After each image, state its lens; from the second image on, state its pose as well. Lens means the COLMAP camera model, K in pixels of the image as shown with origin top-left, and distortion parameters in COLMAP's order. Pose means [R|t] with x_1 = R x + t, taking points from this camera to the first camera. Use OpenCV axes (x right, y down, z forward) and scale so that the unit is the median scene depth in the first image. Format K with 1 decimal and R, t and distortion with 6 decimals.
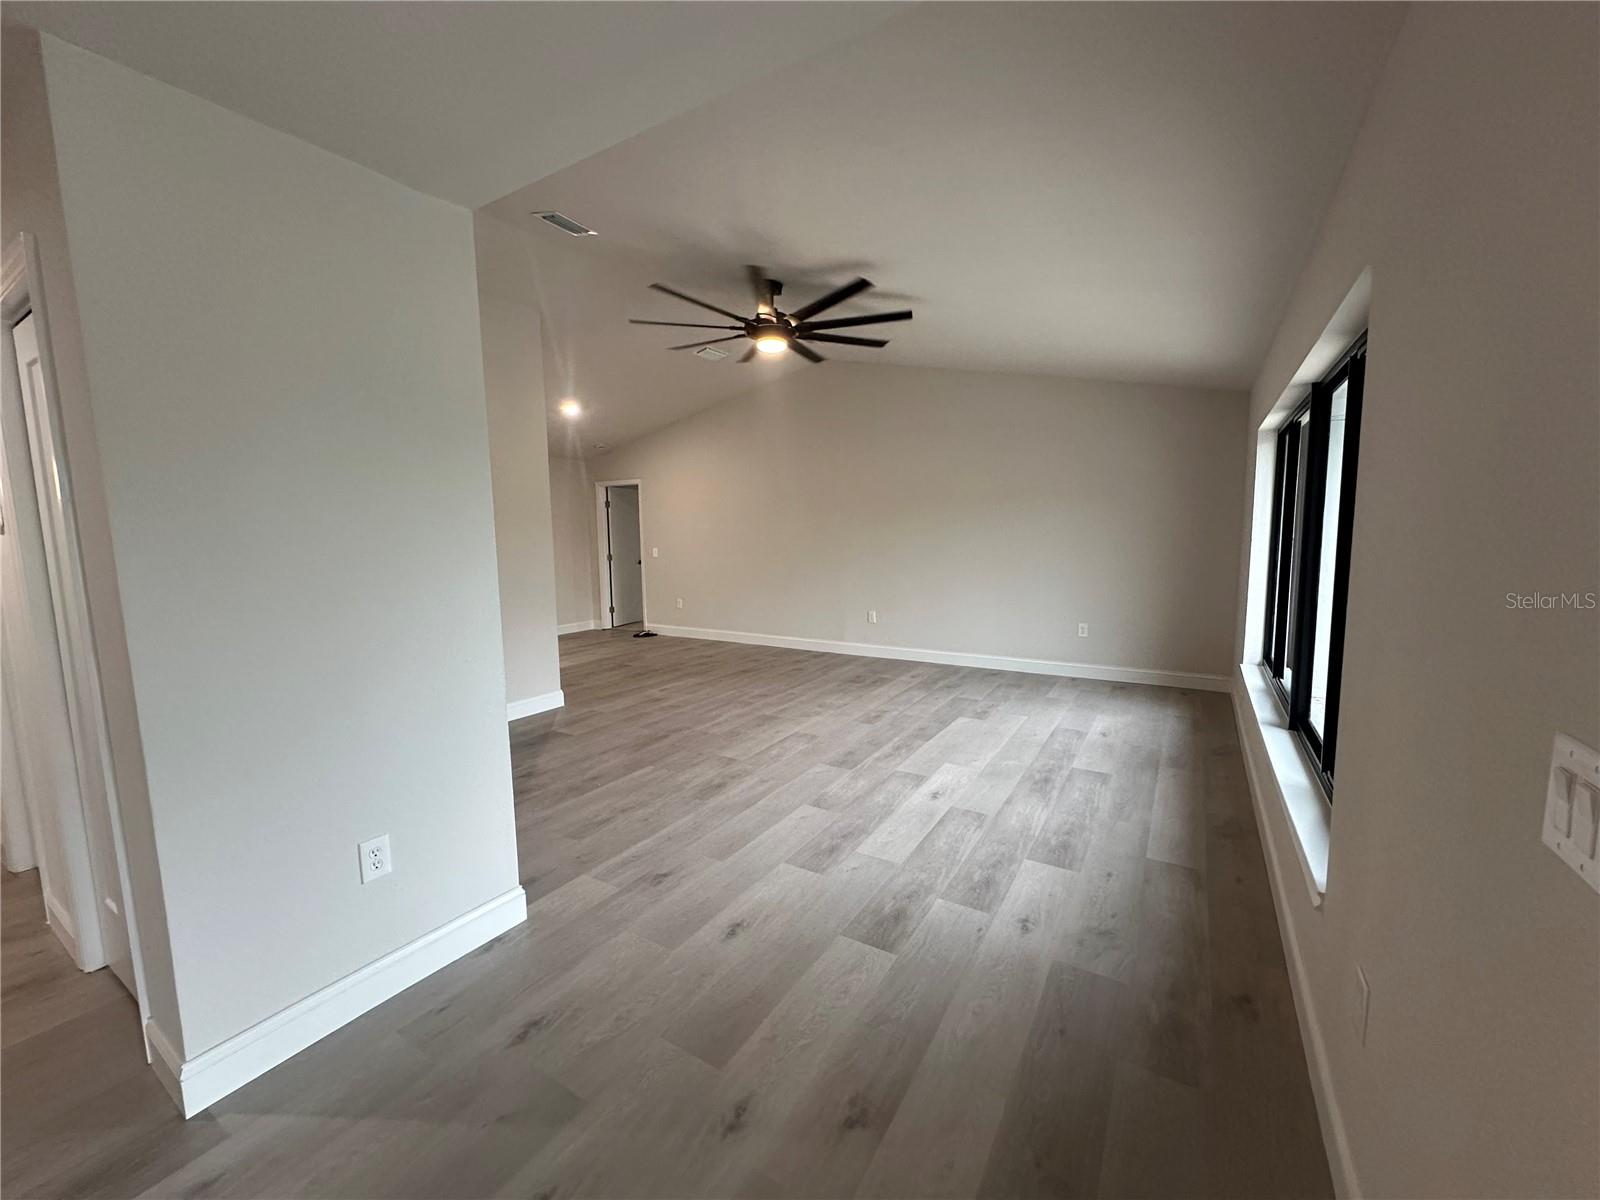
lens RADIAL K [[599.7, 0, 806.7], [0, 599.7, 614.5], [0, 0, 1]] dist [-0.015341, 0.000261]
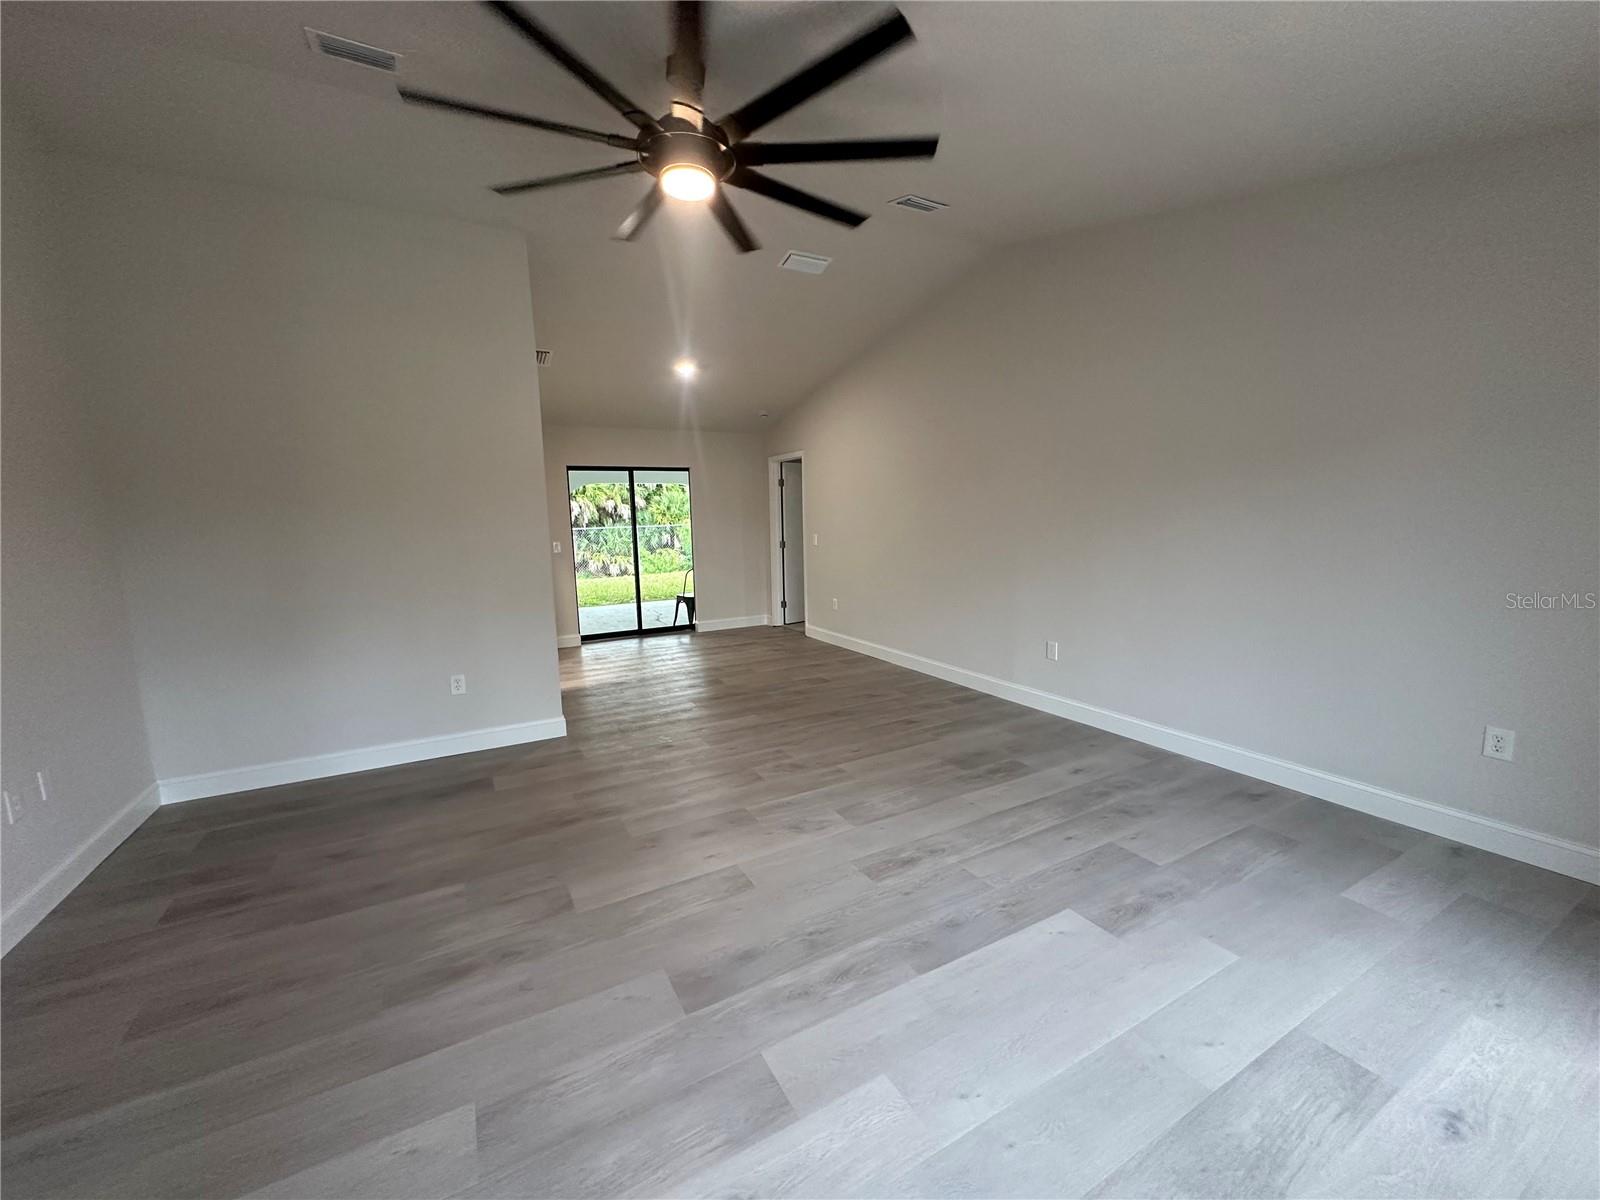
lens RADIAL K [[634.9, 0, 800.0], [0, 634.9, 600.0], [0, 0, 1]] dist [0.000663, -0.000047]
pose [[0.878886, 0.060842, -0.473137, 0.308330], [-0.060393, 0.998044, 0.016157, -0.072536], [0.473194, 0.014374, 0.880841, 0.479006]]
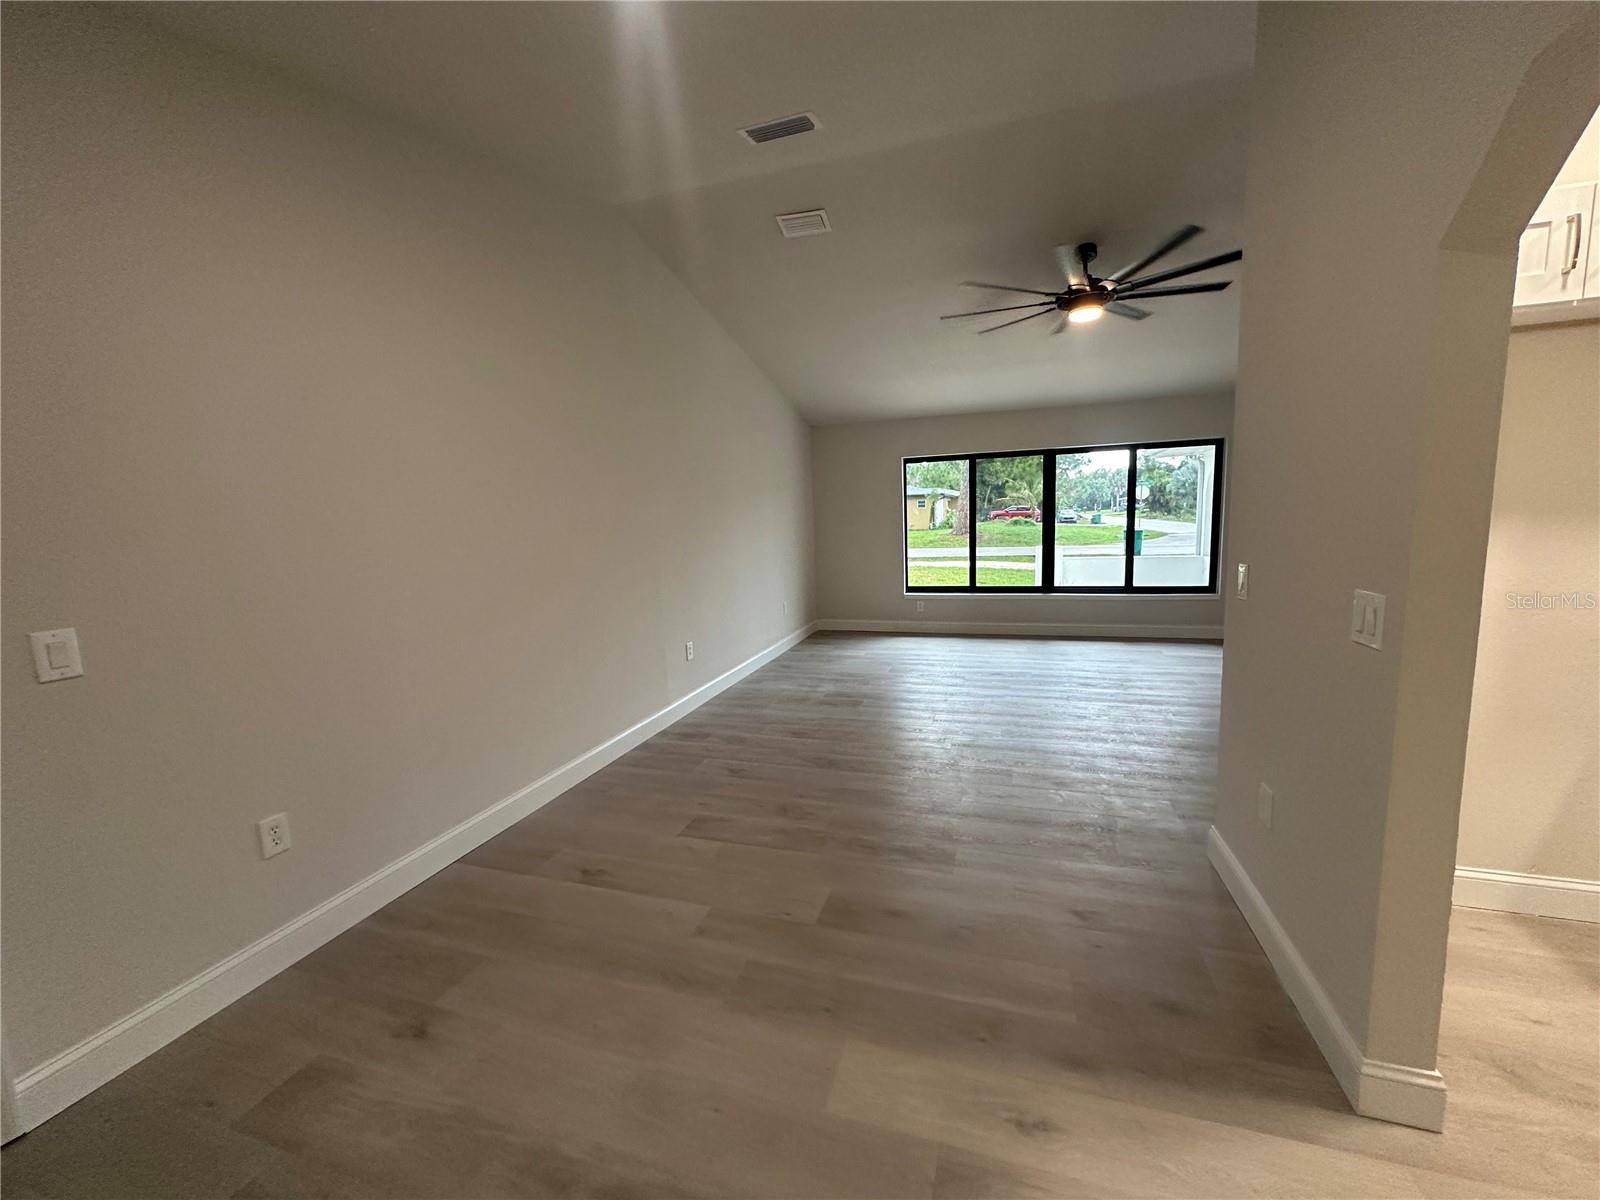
lens RADIAL K [[634.9, 0, 800.0], [0, 634.9, 600.0], [0, 0, 1]] dist [0.000663, -0.000047]
pose [[-0.251651, -0.101463, 0.962485, -0.798905], [0.177571, 0.972767, 0.148975, -0.201210], [-0.951389, 0.208399, -0.226781, 1.518106]]
